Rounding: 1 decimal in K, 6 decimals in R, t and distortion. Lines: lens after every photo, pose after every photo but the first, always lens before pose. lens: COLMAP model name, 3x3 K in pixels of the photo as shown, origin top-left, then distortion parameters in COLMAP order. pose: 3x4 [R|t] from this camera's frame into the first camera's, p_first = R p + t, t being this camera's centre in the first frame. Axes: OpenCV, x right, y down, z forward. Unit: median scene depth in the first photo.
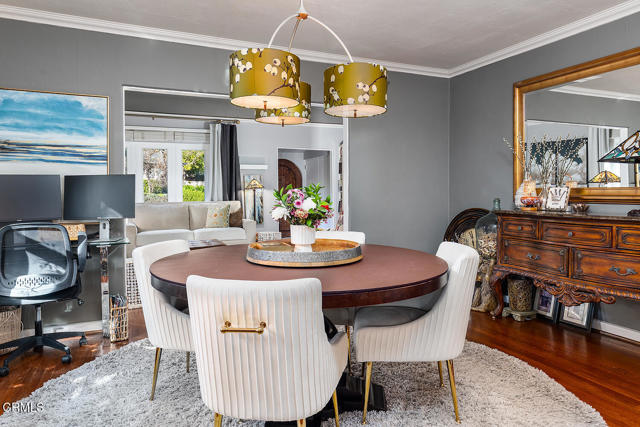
lens RADIAL K [[403.1, 0, 319.0], [0, 403.1, 214.9], [0, 0, 1]] dist [-0.009907, -0.001117]
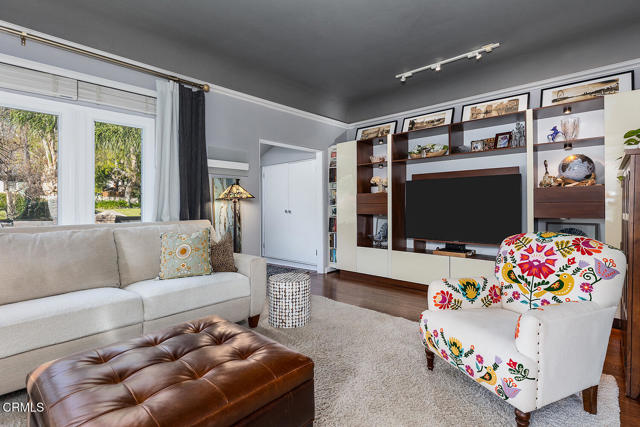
lens RADIAL K [[313.0, 0, 321.2], [0, 313.0, 208.9], [0, 0, 1]] dist [-0.000219, -0.000012]
pose [[0.929751, -0.002338, 0.368182, -0.213166], [0.024452, 0.998164, -0.055408, -0.021825], [-0.367377, 0.060518, 0.928101, 0.517435]]
